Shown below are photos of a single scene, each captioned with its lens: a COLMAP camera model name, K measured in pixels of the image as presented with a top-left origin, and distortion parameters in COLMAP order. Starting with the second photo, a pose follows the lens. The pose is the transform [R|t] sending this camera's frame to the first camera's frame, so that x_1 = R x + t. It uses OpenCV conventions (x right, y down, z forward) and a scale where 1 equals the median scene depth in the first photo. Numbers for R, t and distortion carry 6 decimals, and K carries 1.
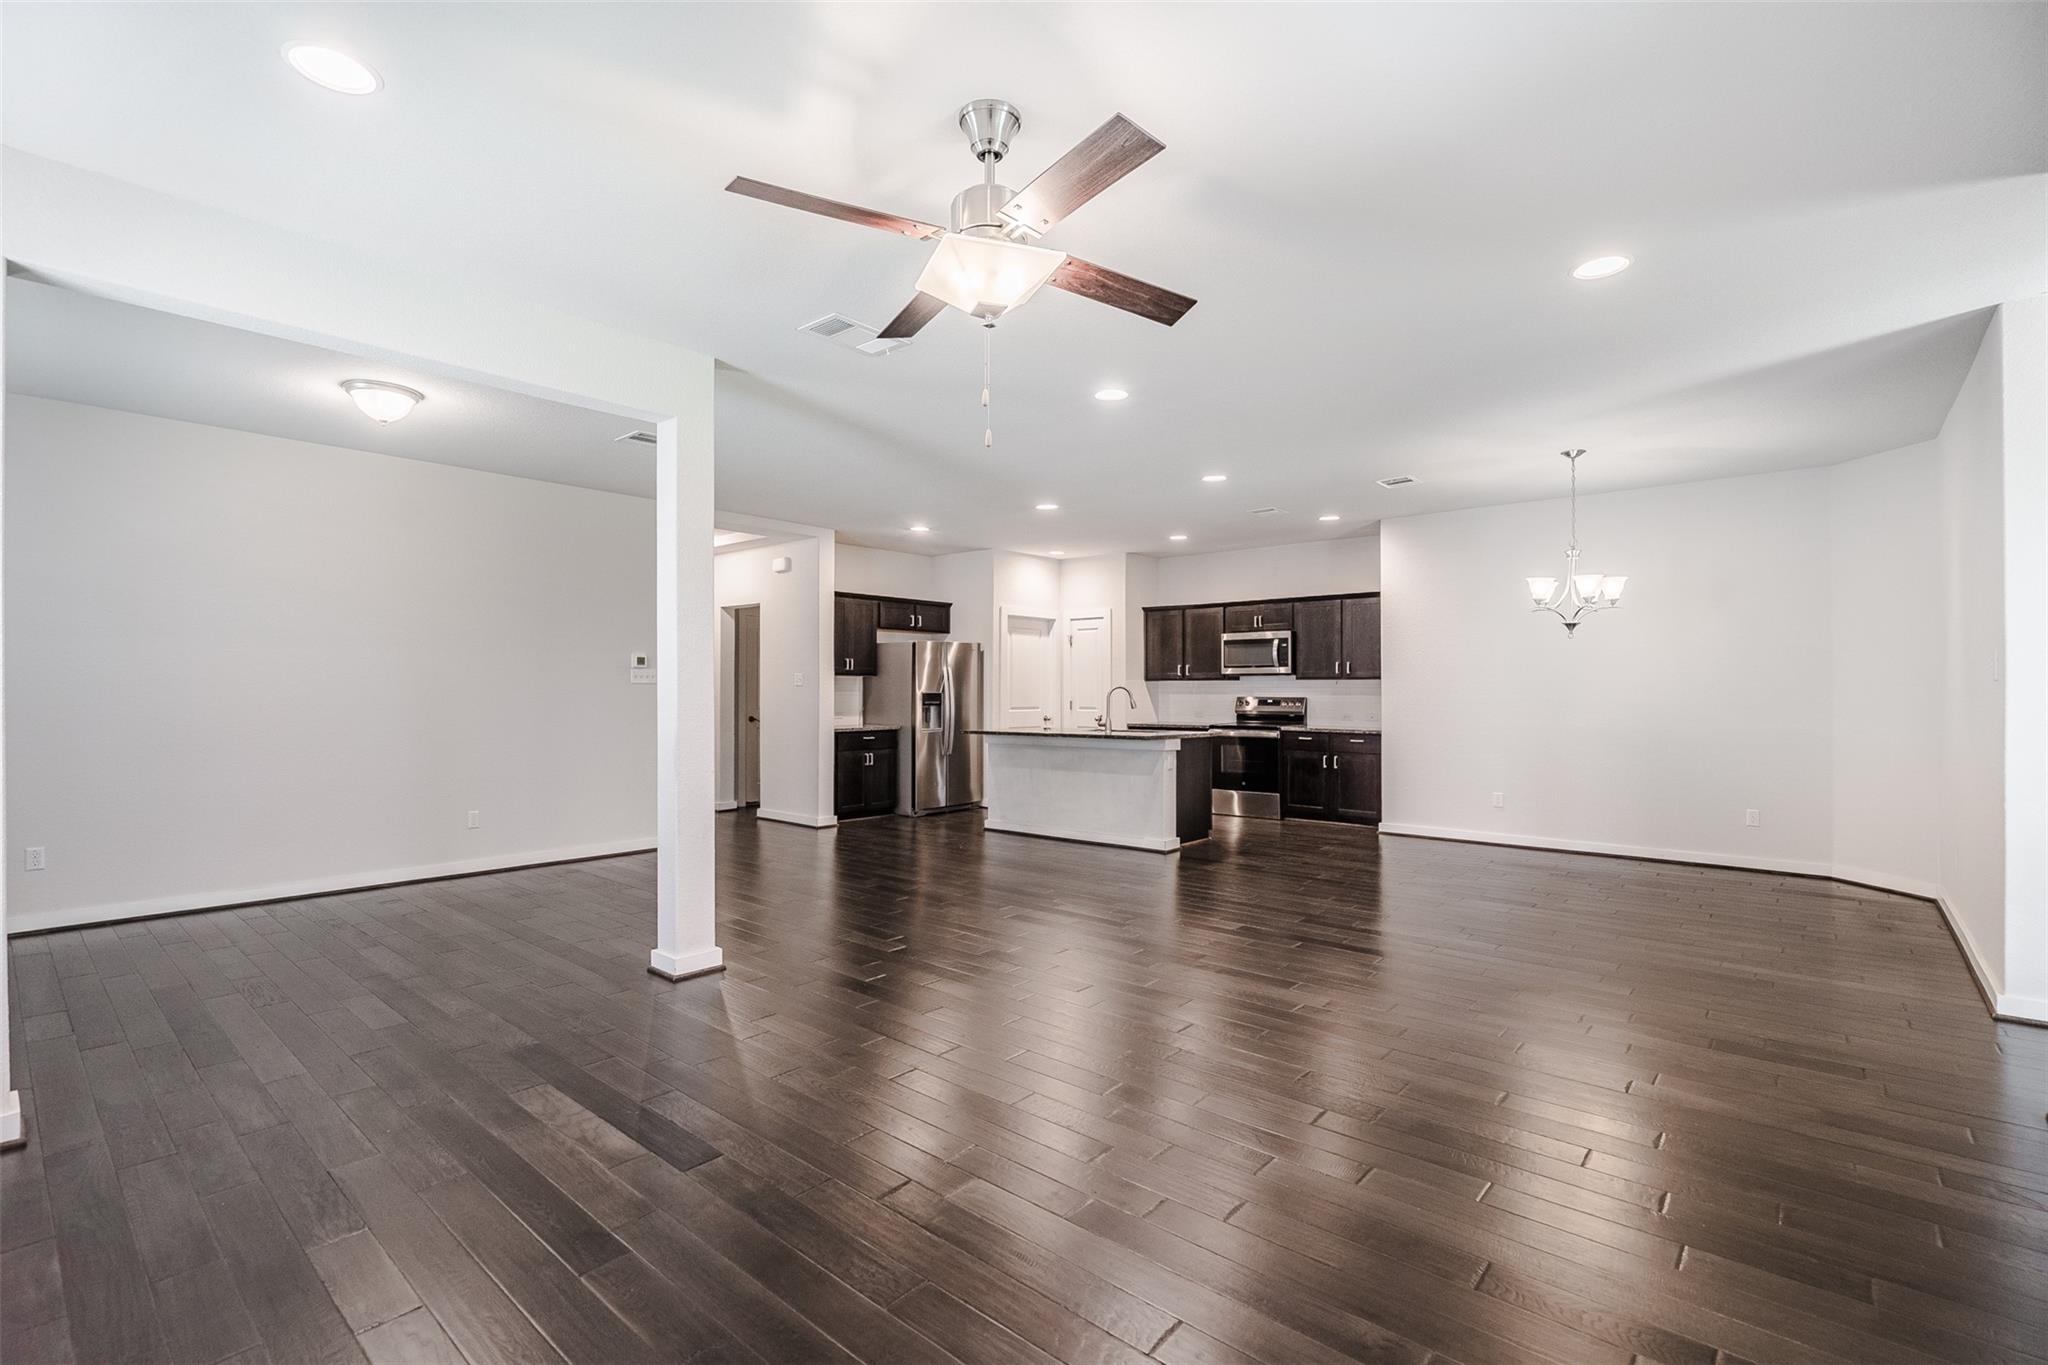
lens RADIAL K [[921.2, 0, 1028.5], [0, 921.2, 687.7], [0, 0, 1]] dist [-0.006409, 0.004164]
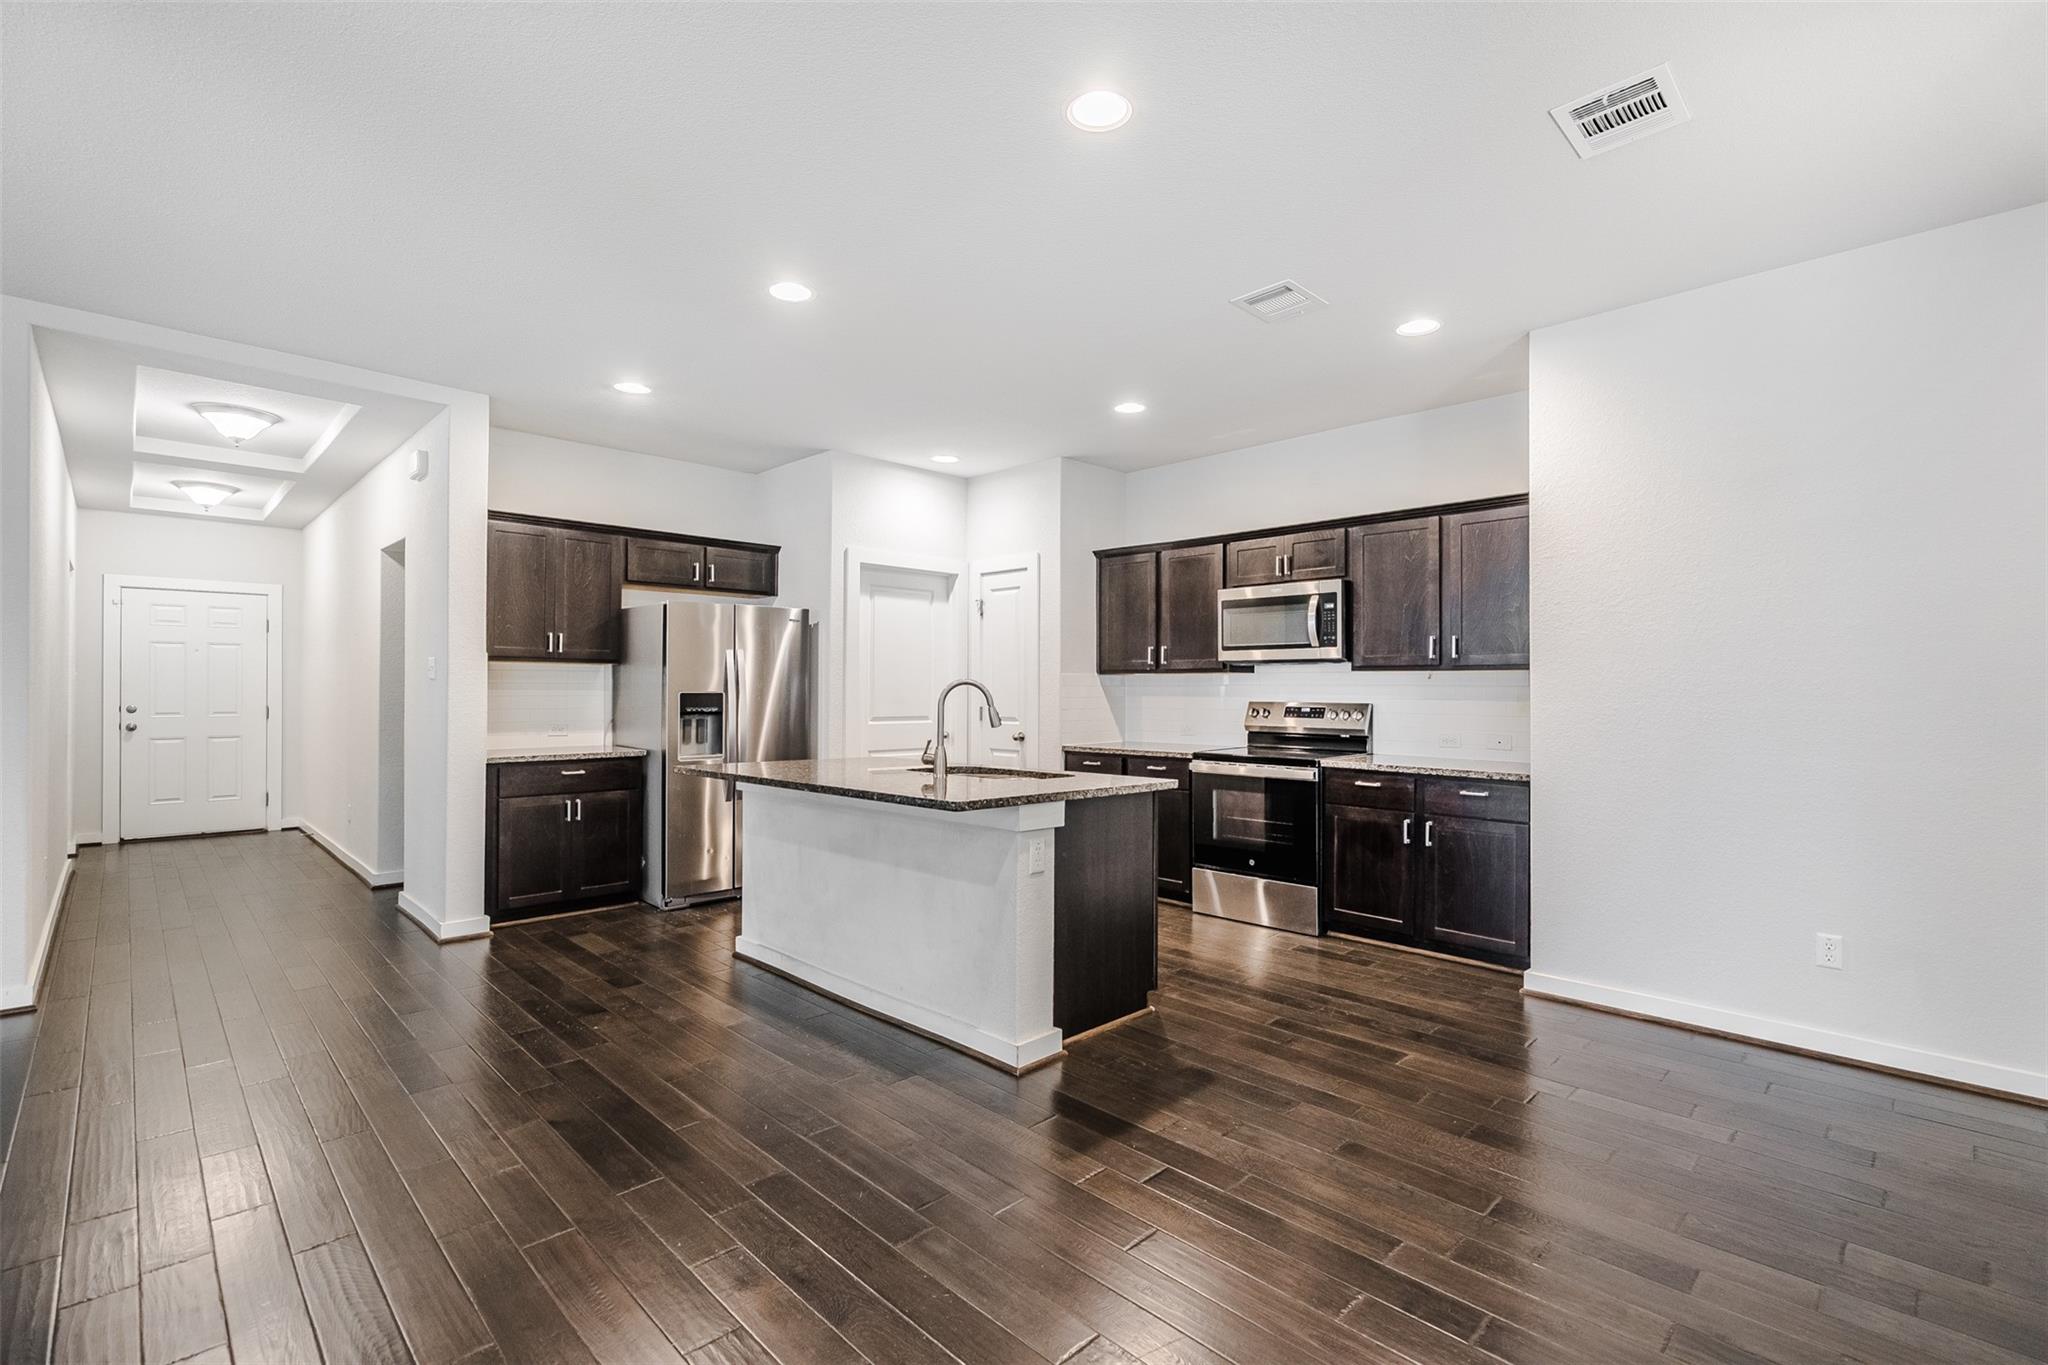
lens RADIAL K [[921.2, 0, 1025.0], [0, 921.2, 682.2], [0, 0, 1]] dist [-0.006409, 0.004164]
pose [[0.996623, 0.002901, -0.082064, 0.145052], [-0.003345, 0.999980, -0.005277, 0.001345], [0.082047, 0.005534, 0.996613, 0.450669]]
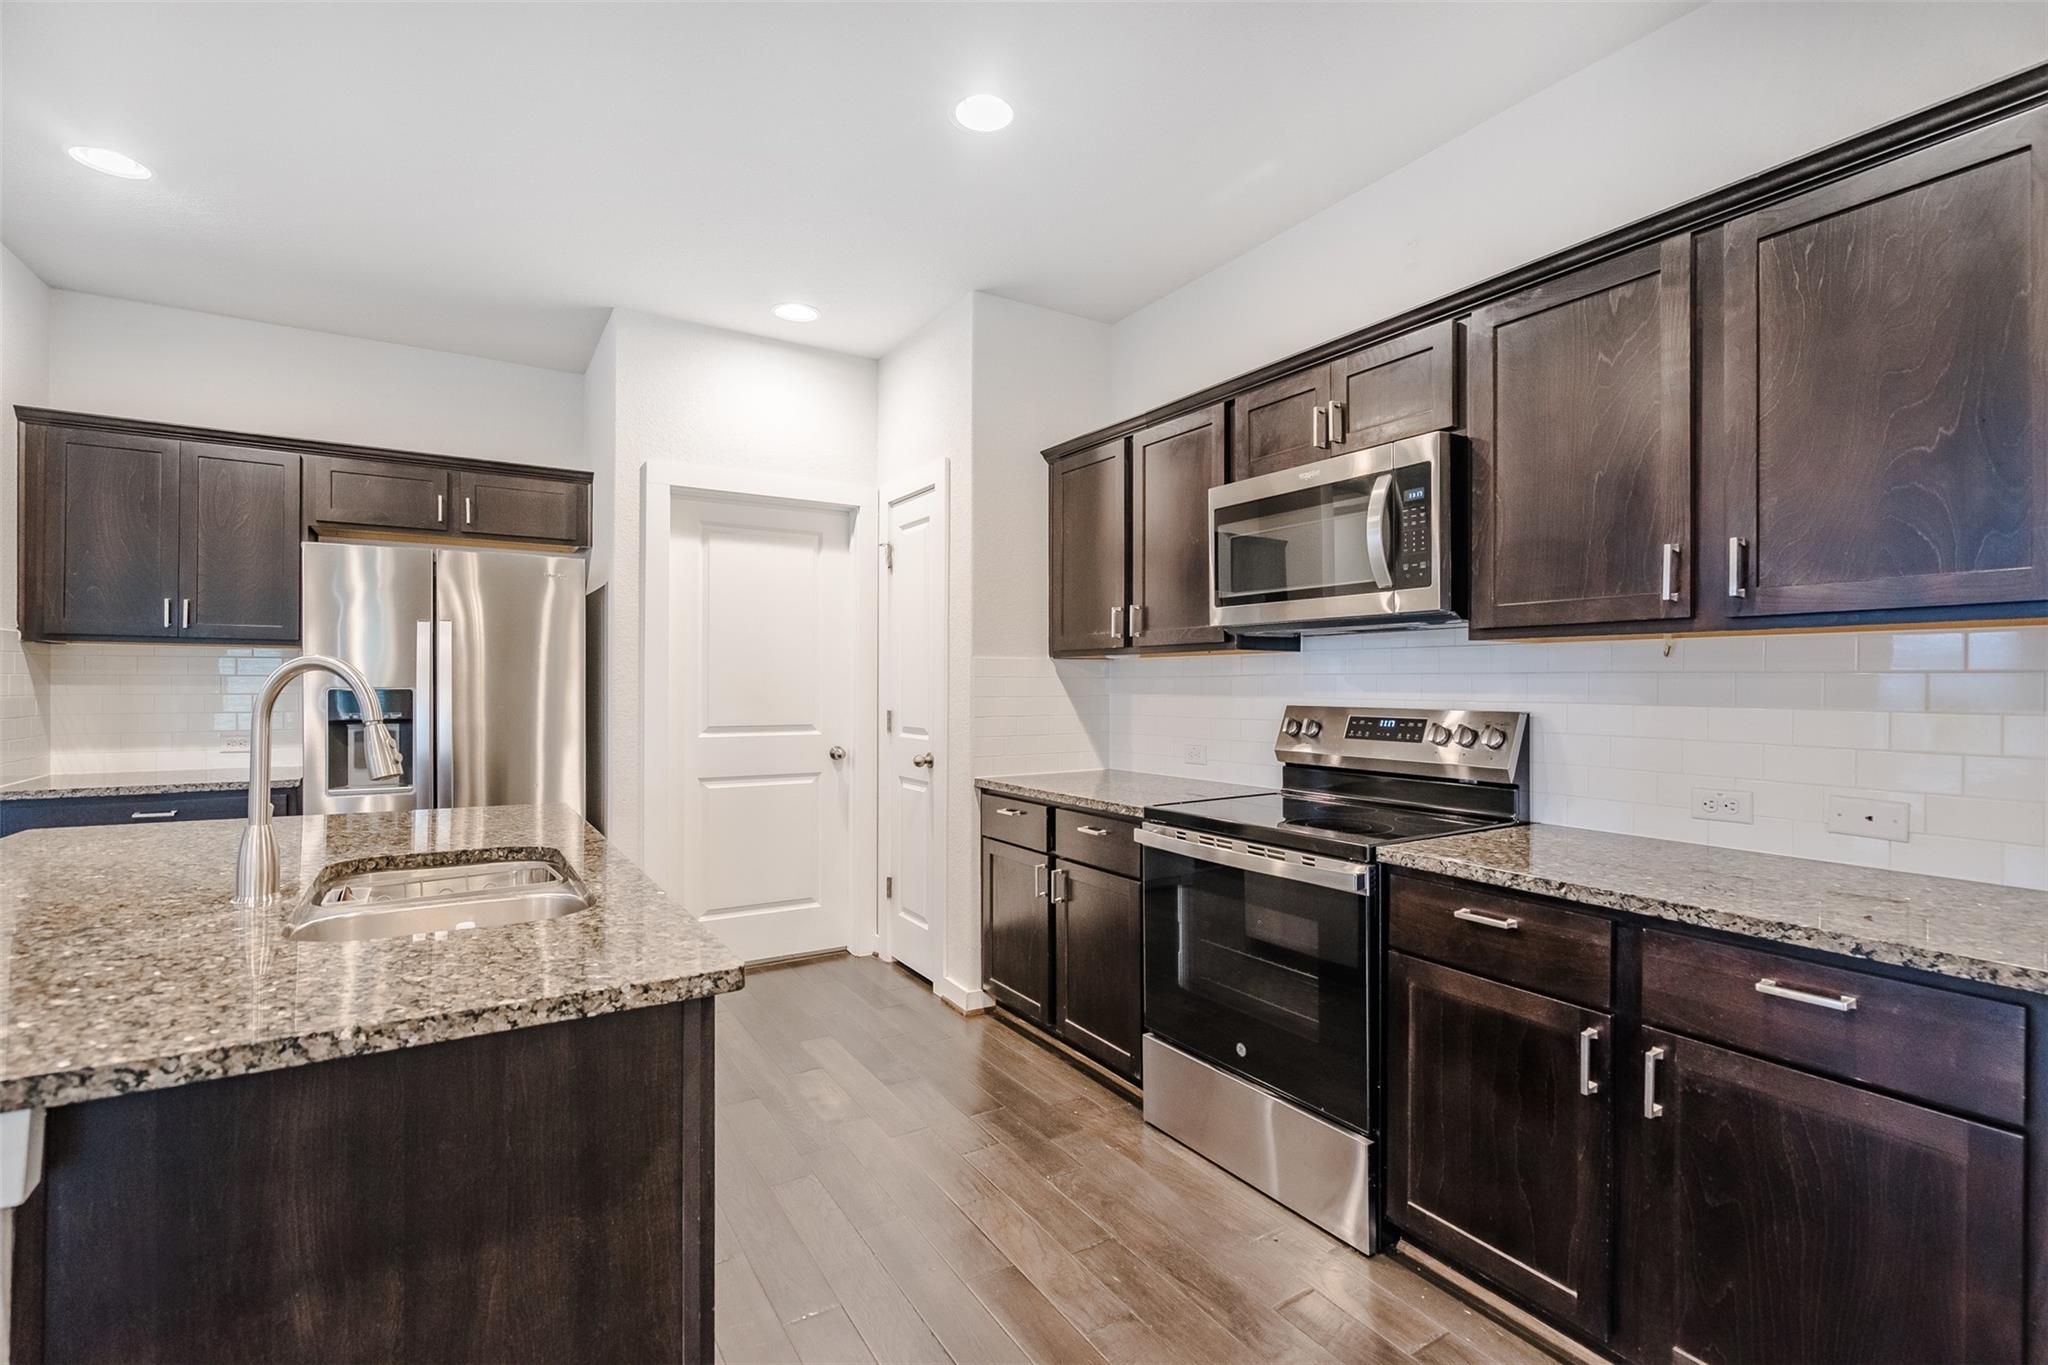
lens RADIAL K [[921.2, 0, 1023.3], [0, 921.2, 684.3], [0, 0, 1]] dist [-0.006409, 0.004164]
pose [[0.955030, 0.002095, -0.296502, 0.251369], [-0.001508, 0.999996, 0.002208, 0.002557], [0.296506, -0.001662, 0.955030, 0.740638]]
